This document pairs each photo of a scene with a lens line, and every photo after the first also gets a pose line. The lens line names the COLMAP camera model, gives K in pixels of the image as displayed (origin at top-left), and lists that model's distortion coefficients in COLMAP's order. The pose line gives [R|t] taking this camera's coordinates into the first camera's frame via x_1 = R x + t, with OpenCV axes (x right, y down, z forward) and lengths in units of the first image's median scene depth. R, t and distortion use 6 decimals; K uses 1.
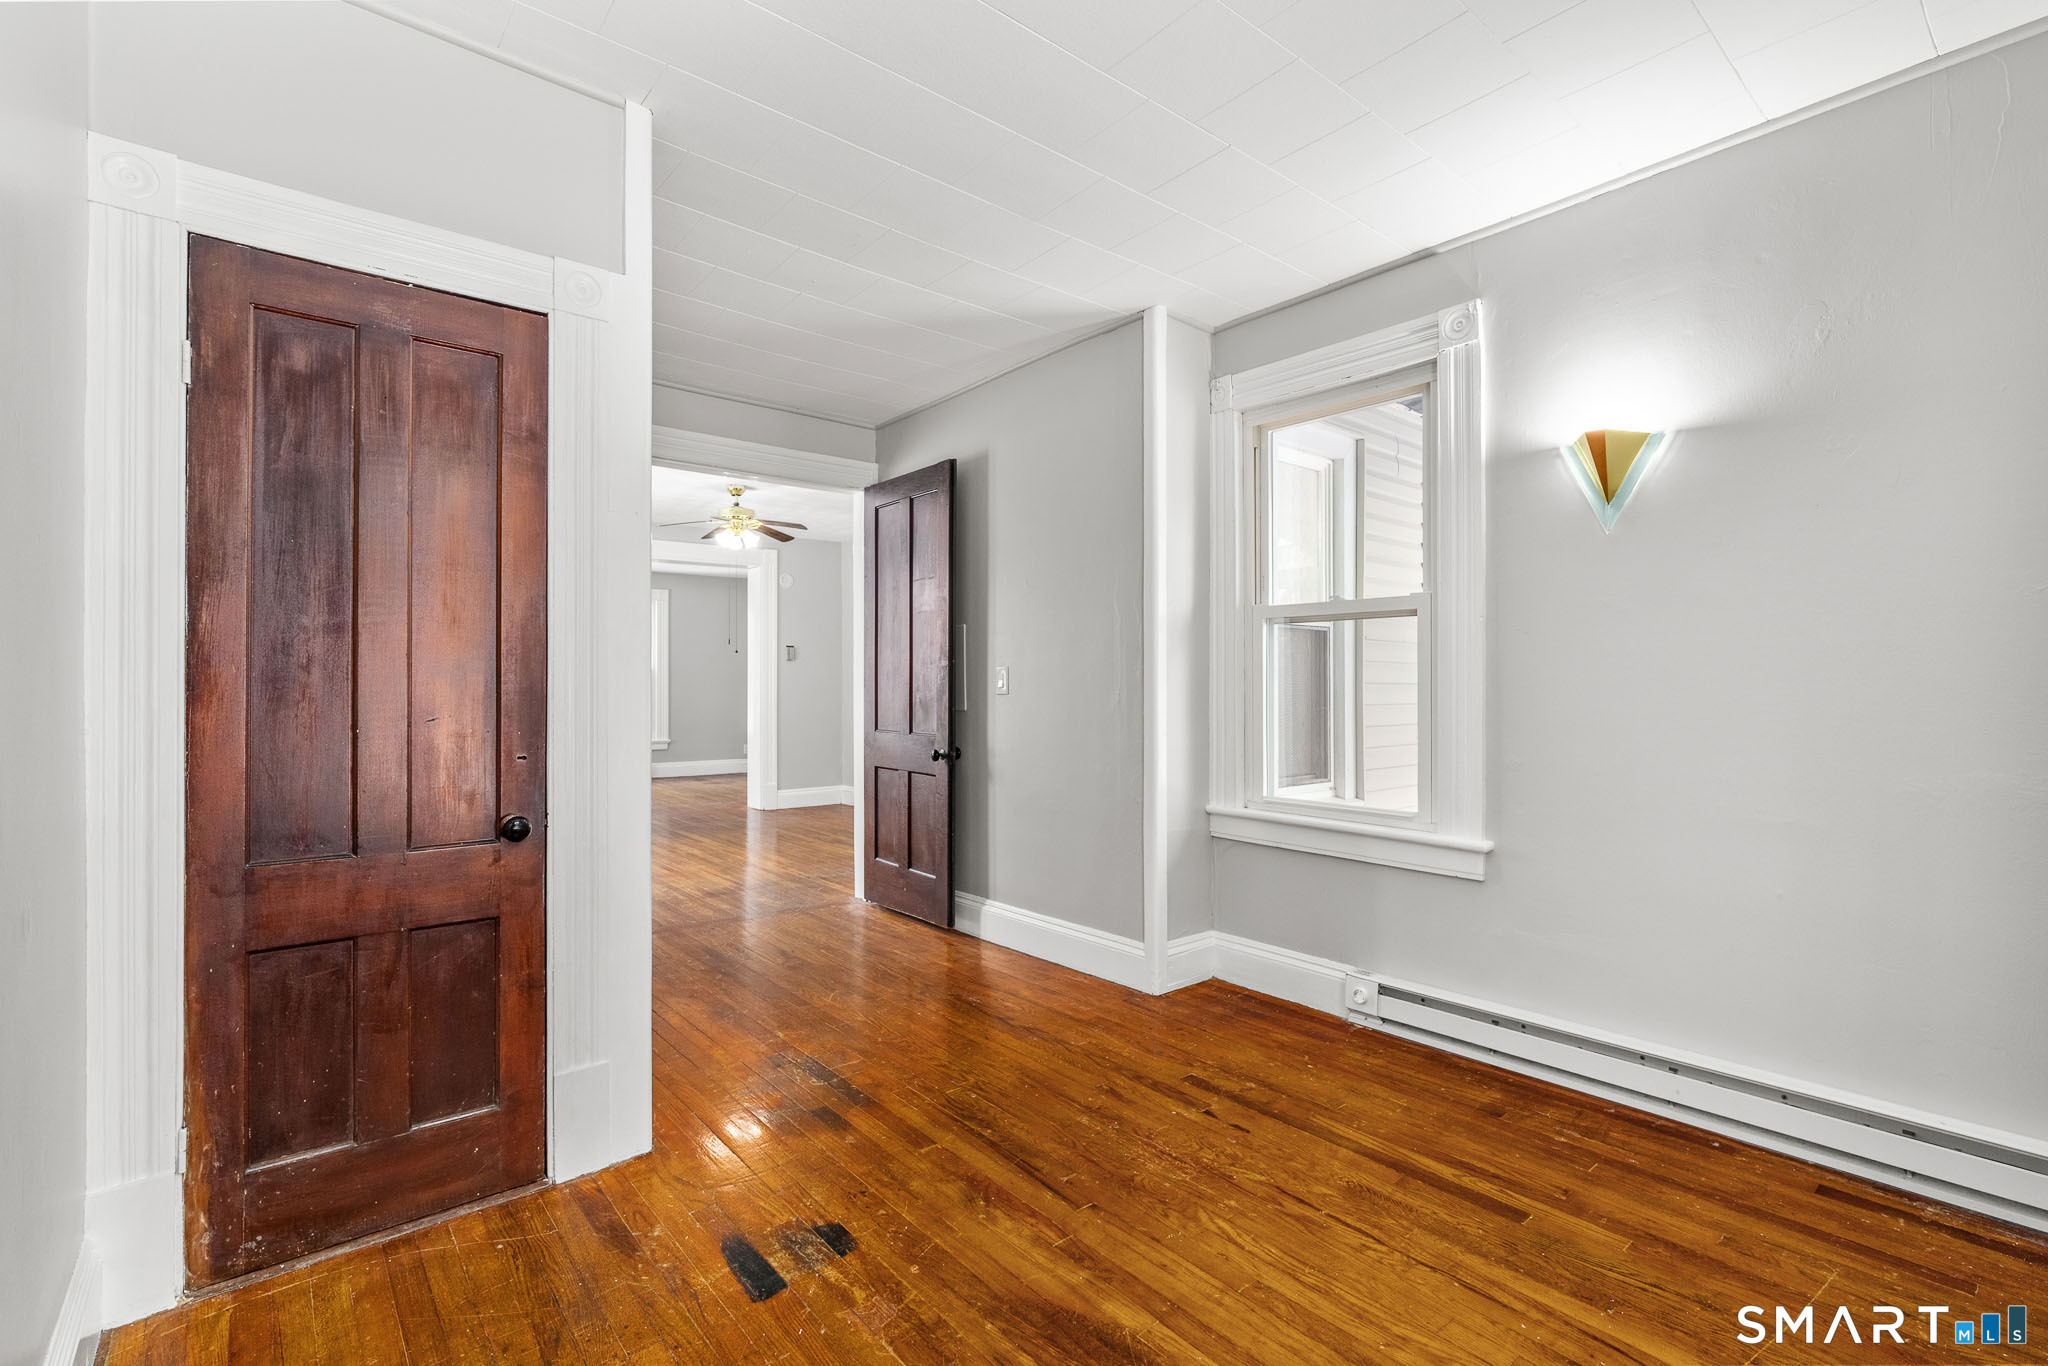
lens RADIAL K [[923.5, 0, 1023.1], [0, 923.5, 679.3], [0, 0, 1]] dist [-0.000253, -0.000828]
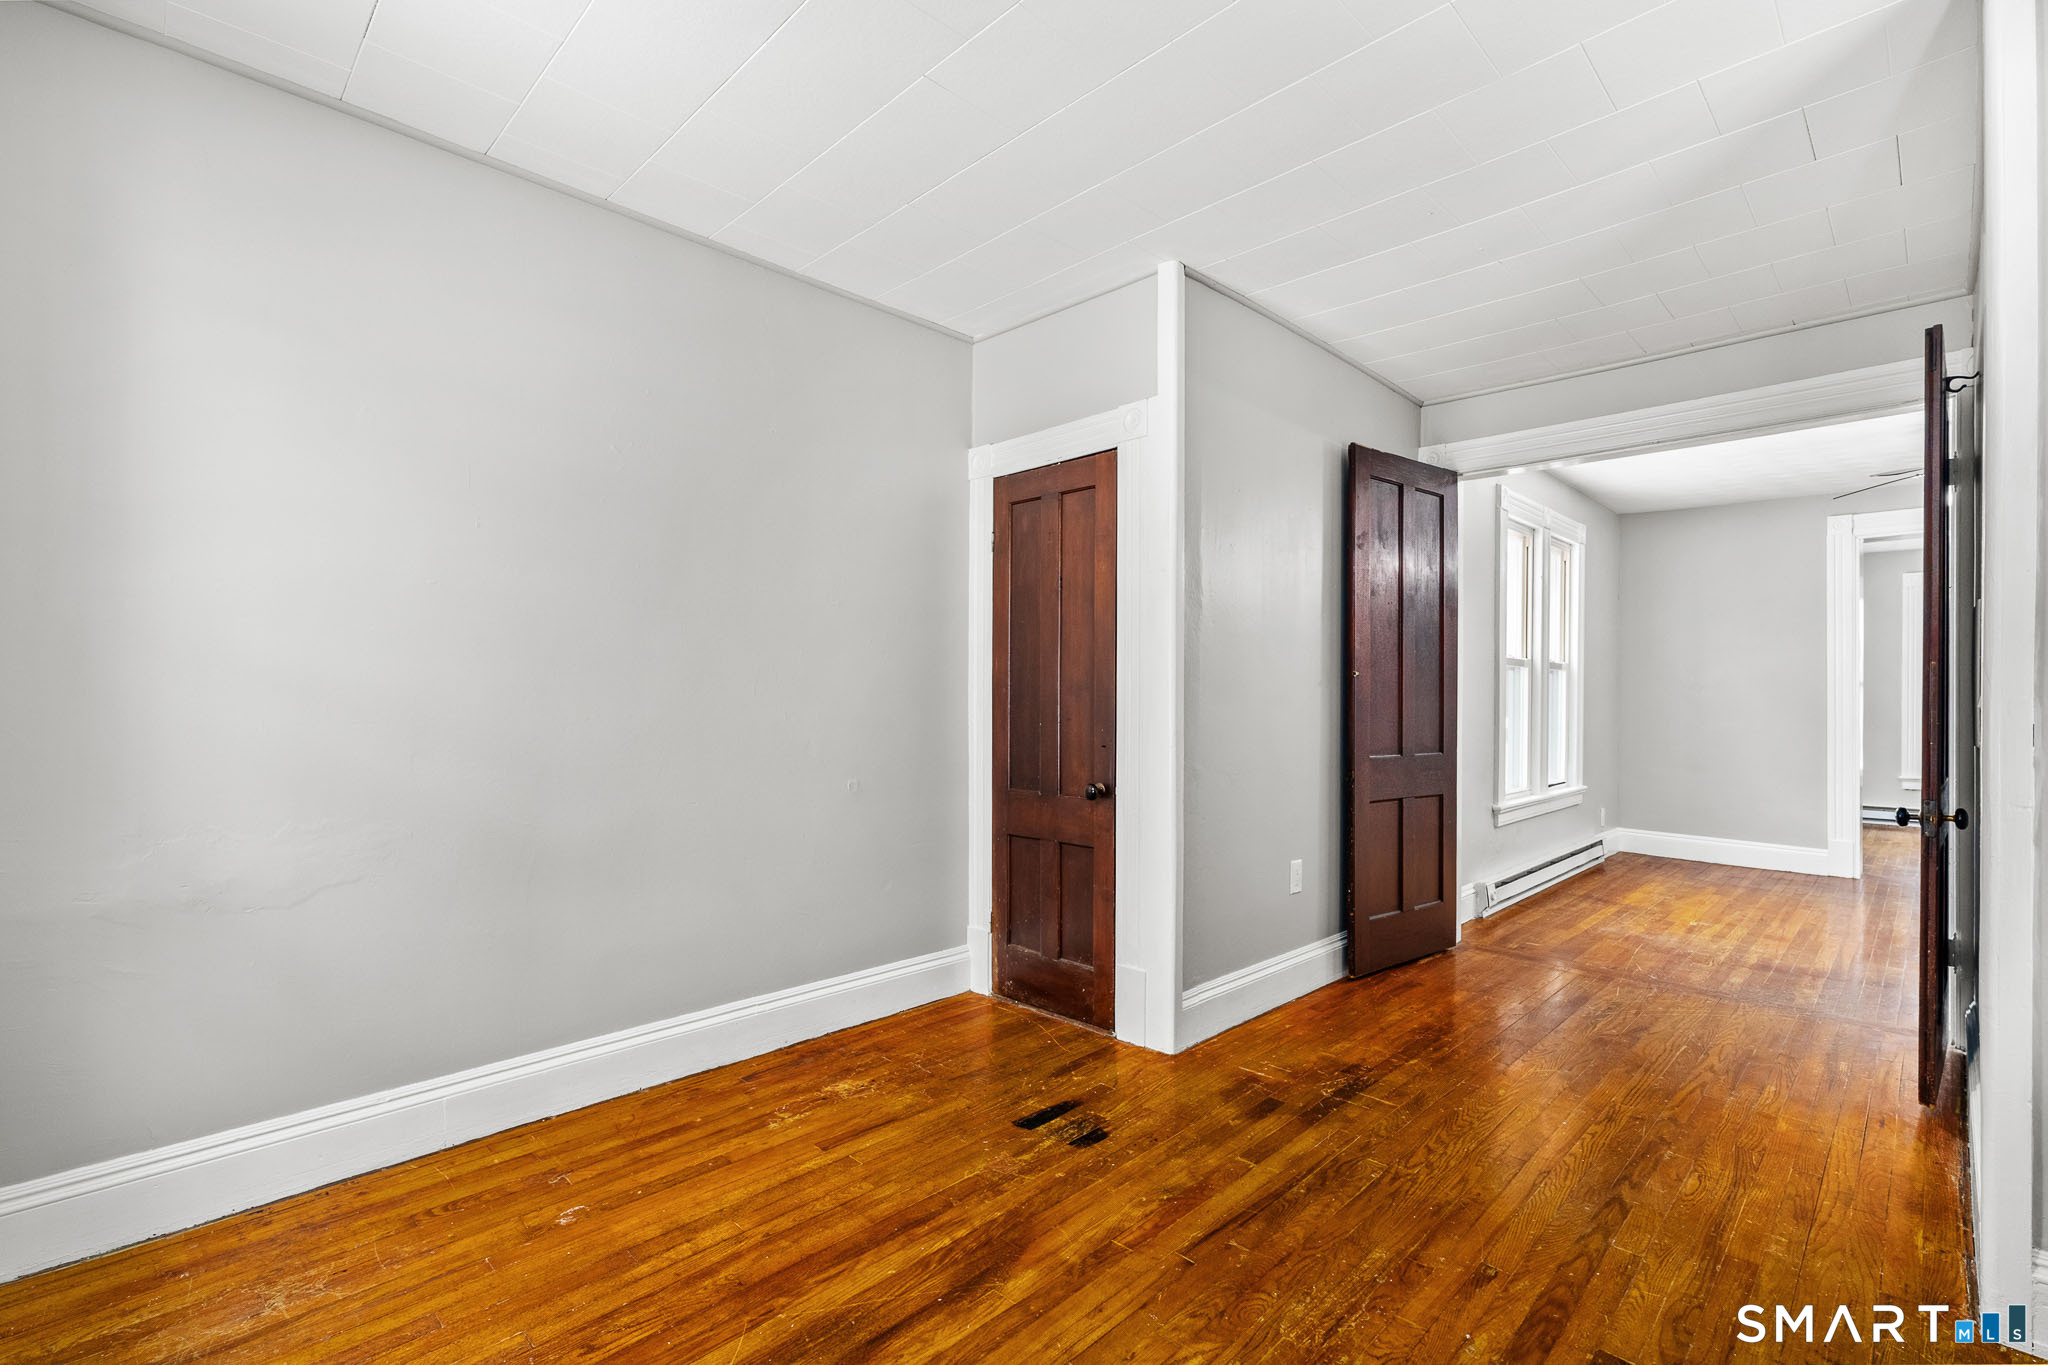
lens RADIAL K [[923.5, 0, 1022.8], [0, 923.5, 695.0], [0, 0, 1]] dist [-0.000253, -0.000828]
pose [[0.085223, -0.001923, -0.996360, 0.965089], [0.002981, 0.999994, -0.001675, 0.001686], [0.996357, -0.002827, 0.085228, 0.740780]]
